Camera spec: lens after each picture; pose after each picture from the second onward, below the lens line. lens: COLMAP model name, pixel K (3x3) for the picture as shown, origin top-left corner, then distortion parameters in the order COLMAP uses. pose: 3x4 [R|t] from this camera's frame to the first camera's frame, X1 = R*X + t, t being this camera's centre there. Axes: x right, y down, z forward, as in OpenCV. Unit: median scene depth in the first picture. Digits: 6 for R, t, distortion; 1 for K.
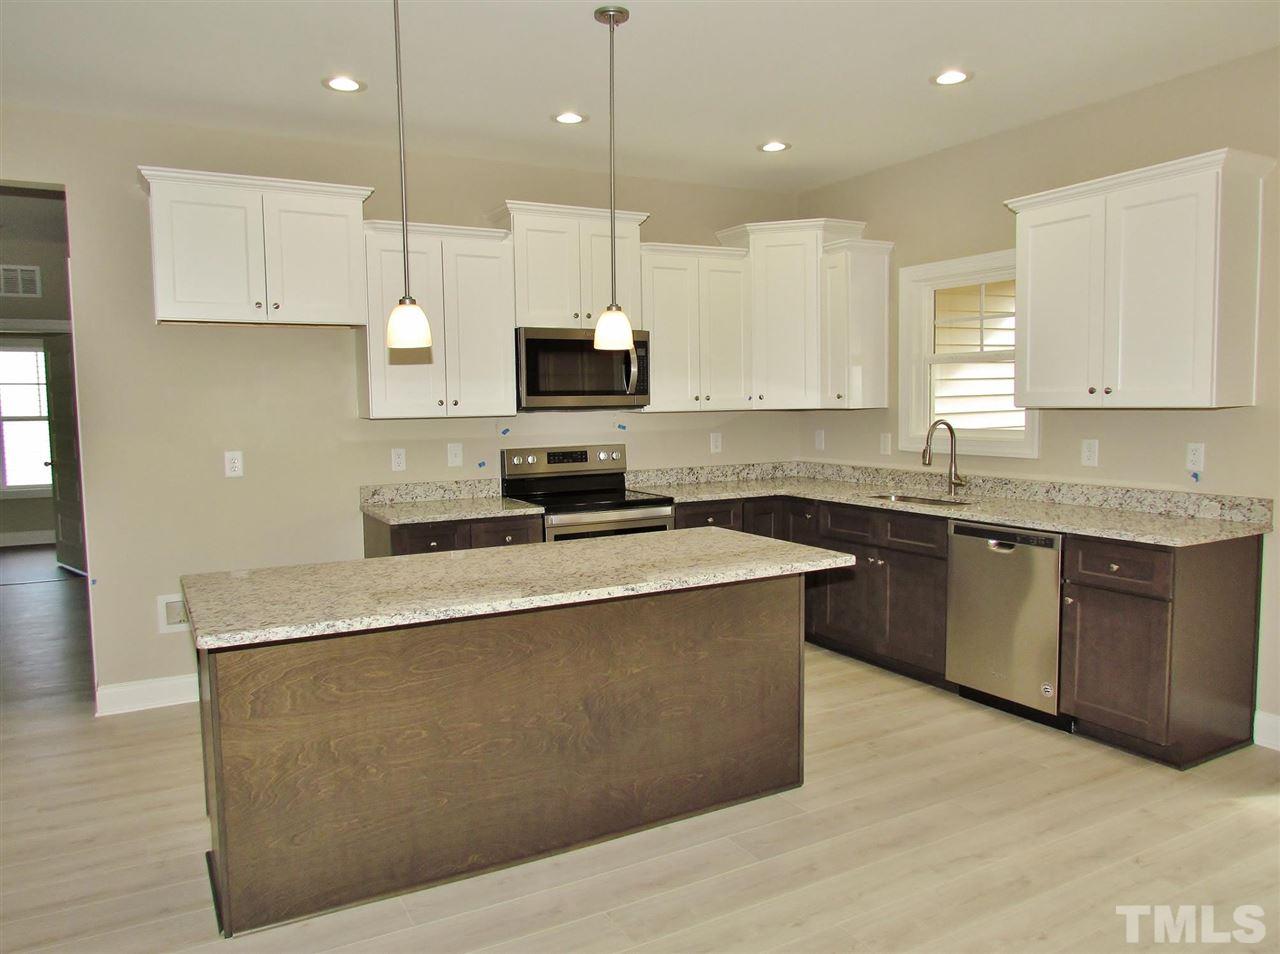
lens RADIAL K [[914.3, 0, 635.7], [0, 914.3, 480.3], [0, 0, 1]] dist [-0.034262, 0.016488]
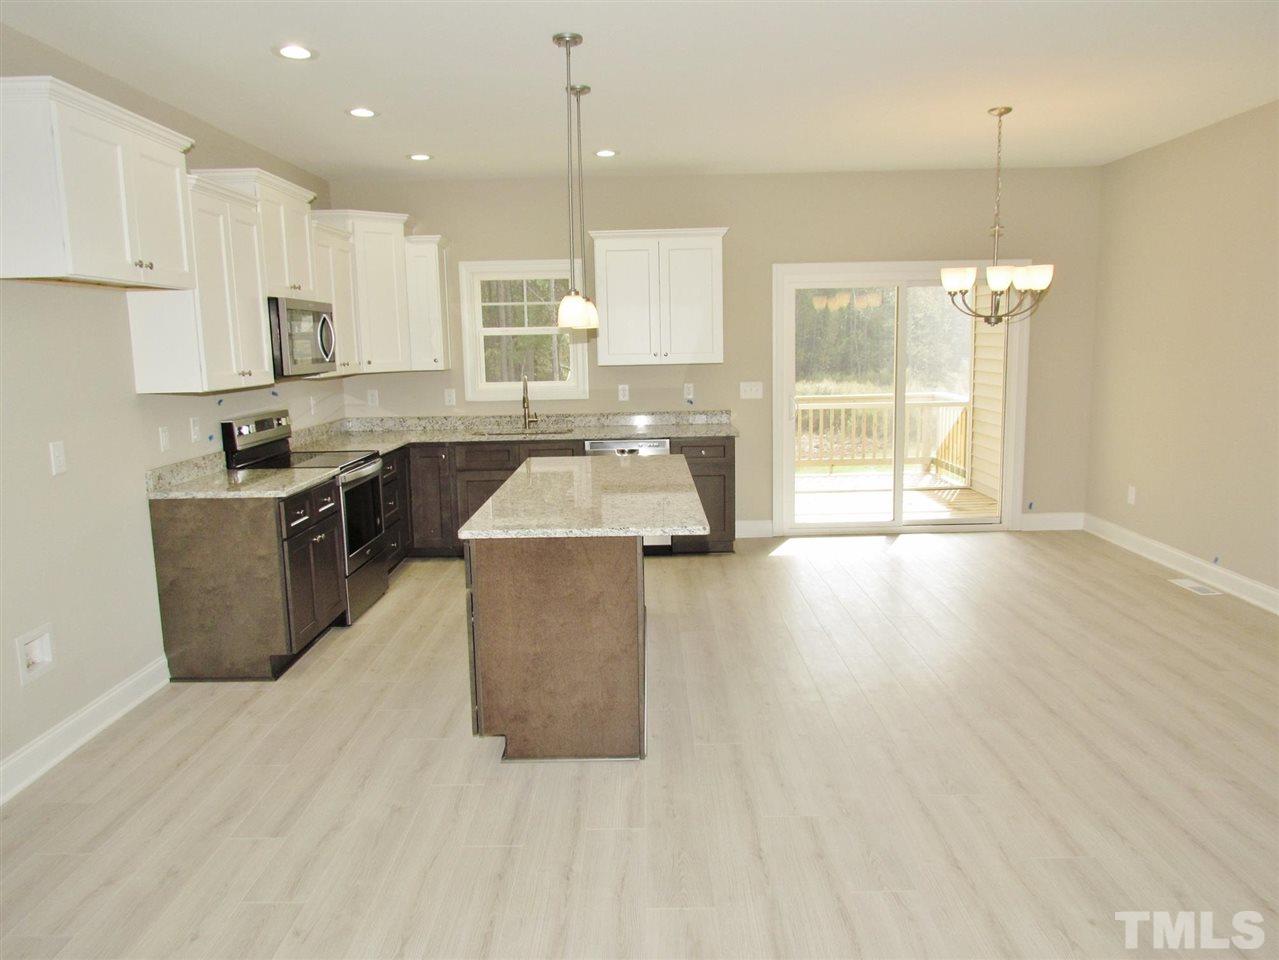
lens RADIAL K [[913.6, 0, 640.4], [0, 913.6, 486.4], [0, 0, 1]] dist [-0.034262, 0.016488]
pose [[0.484929, -0.132726, 0.864423, -0.901441], [0.089223, 0.990768, 0.102073, -0.027902], [-0.869990, 0.027628, 0.492295, 0.171201]]
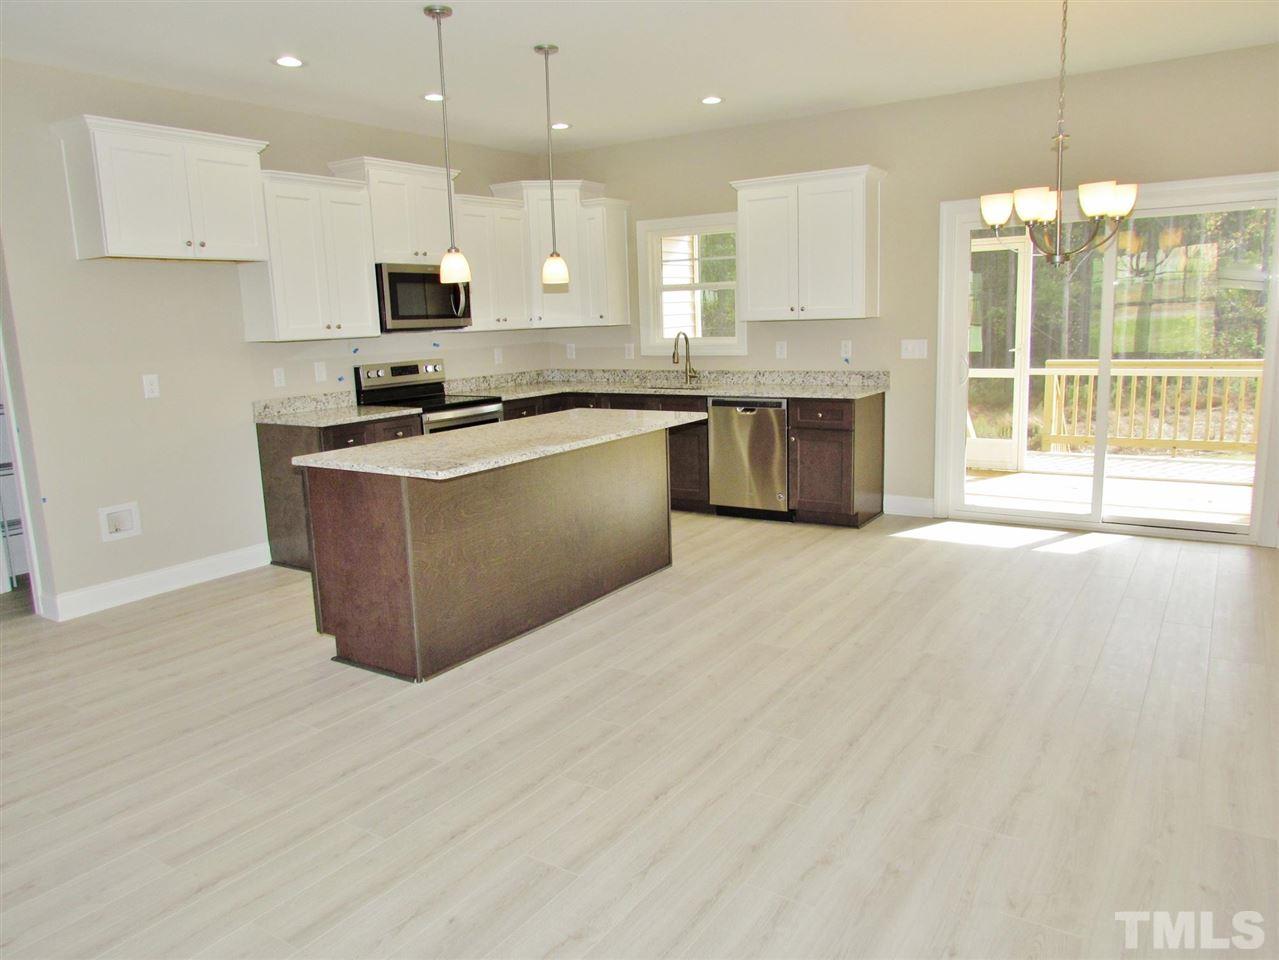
lens RADIAL K [[913.6, 0, 640.5], [0, 913.6, 487.5], [0, 0, 1]] dist [-0.034262, 0.016488]
pose [[0.882294, -0.100838, 0.459771, -0.445286], [0.060068, 0.992918, 0.102499, 0.028735], [-0.466851, -0.062817, 0.882102, -0.274277]]
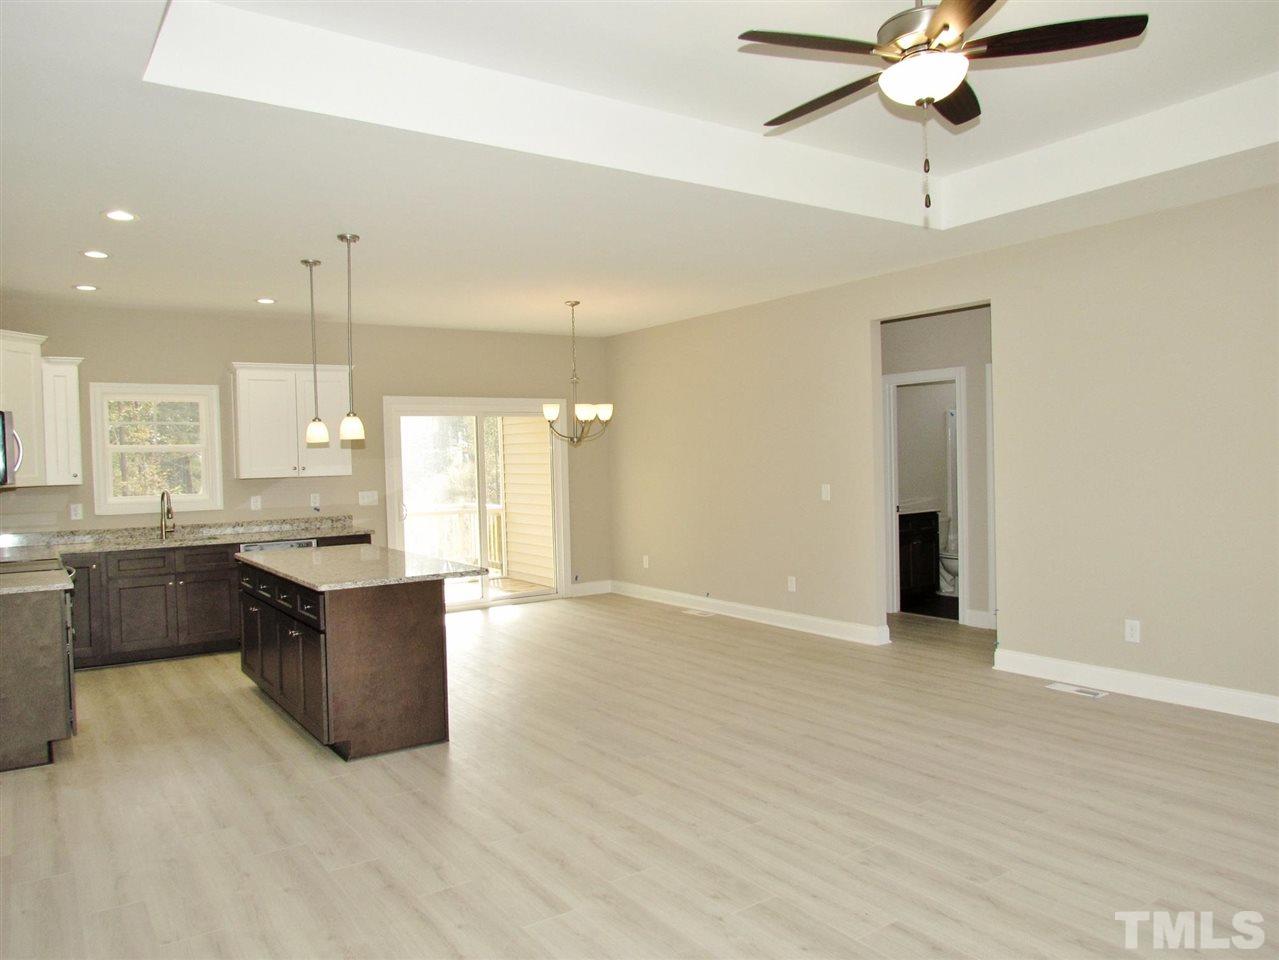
lens RADIAL K [[913.6, 0, 643.0], [0, 913.6, 472.0], [0, 0, 1]] dist [-0.034262, 0.016488]
pose [[-0.102257, 0.001319, 0.994757, -1.369094], [0.113107, 0.993529, 0.010310, -0.023047], [-0.988307, 0.113568, -0.101745, 0.402895]]
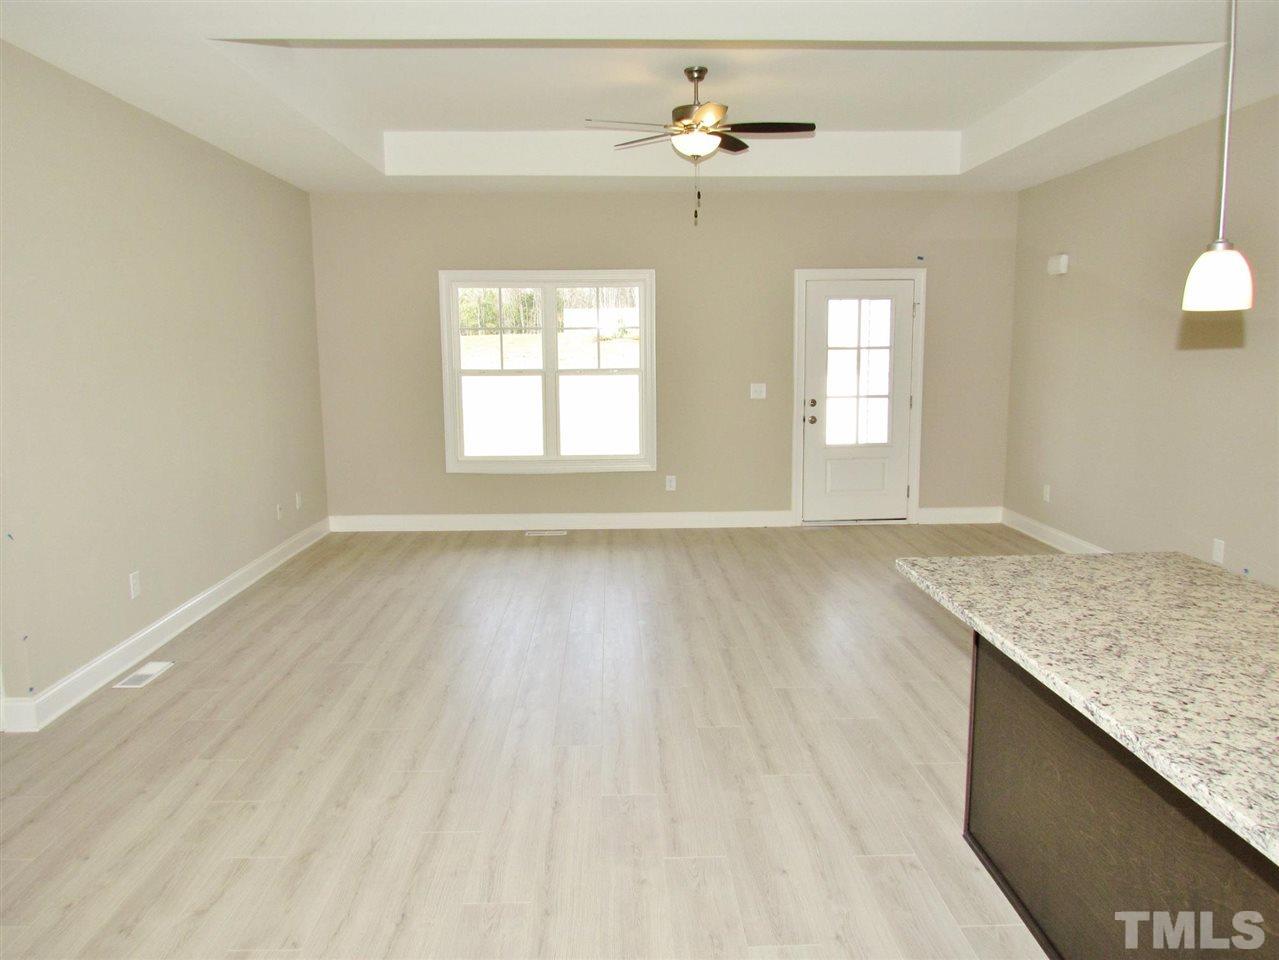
lens RADIAL K [[913.6, 0, 629.7], [0, 913.6, 474.9], [0, 0, 1]] dist [-0.034262, 0.016488]
pose [[-0.459136, 0.144051, -0.876609, 0.397308], [-0.059508, 0.979562, 0.192137, -0.082955], [0.886371, 0.140382, -0.441180, 0.598131]]
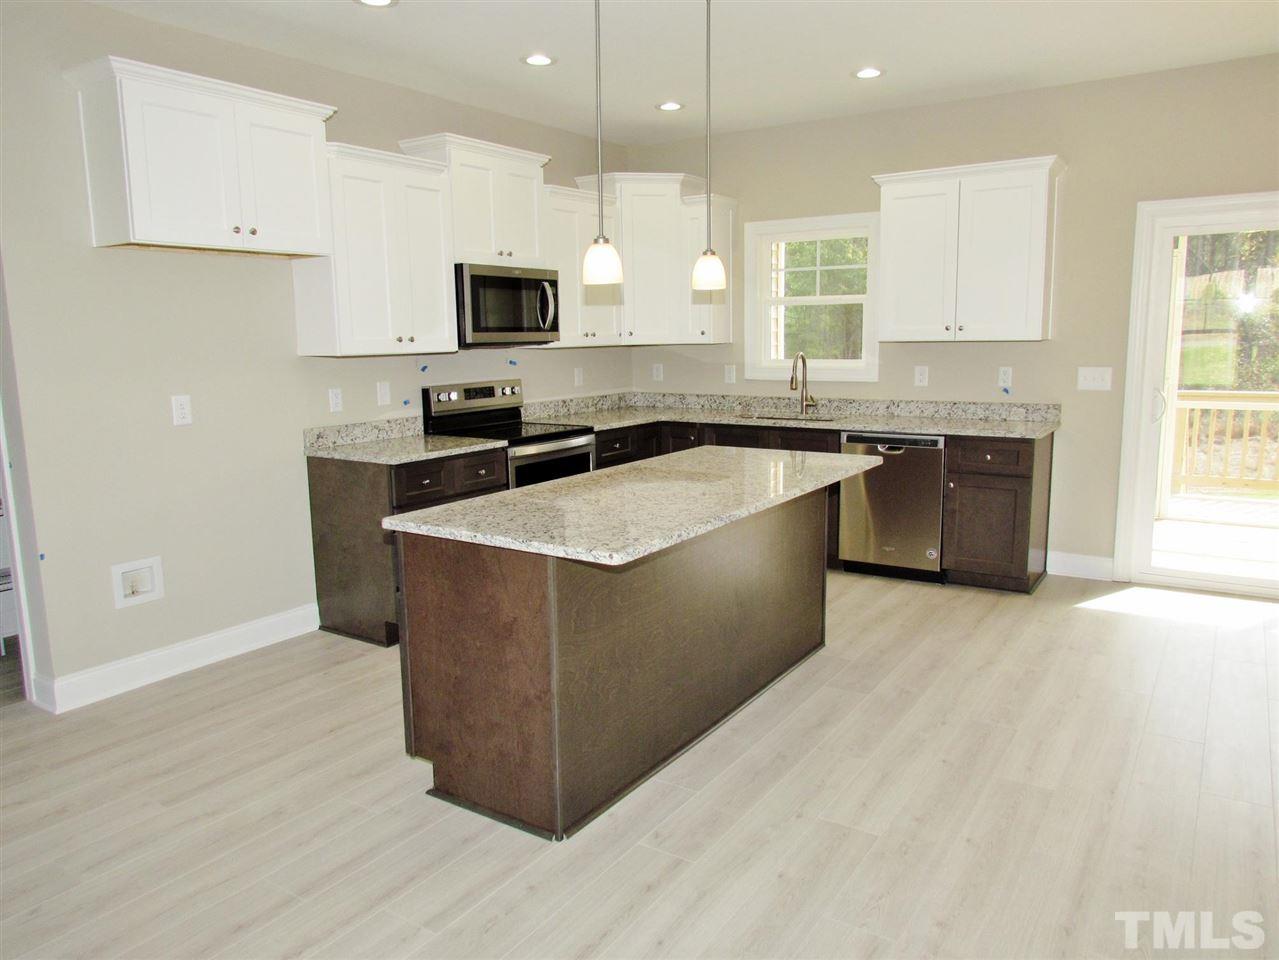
lens RADIAL K [[913.6, 0, 638.3], [0, 913.6, 486.6], [0, 0, 1]] dist [-0.034262, 0.016488]
pose [[0.886466, -0.076044, 0.456504, -0.466576], [0.042467, 0.995612, 0.083382, 0.001754], [-0.460842, -0.054529, 0.885806, 0.013859]]
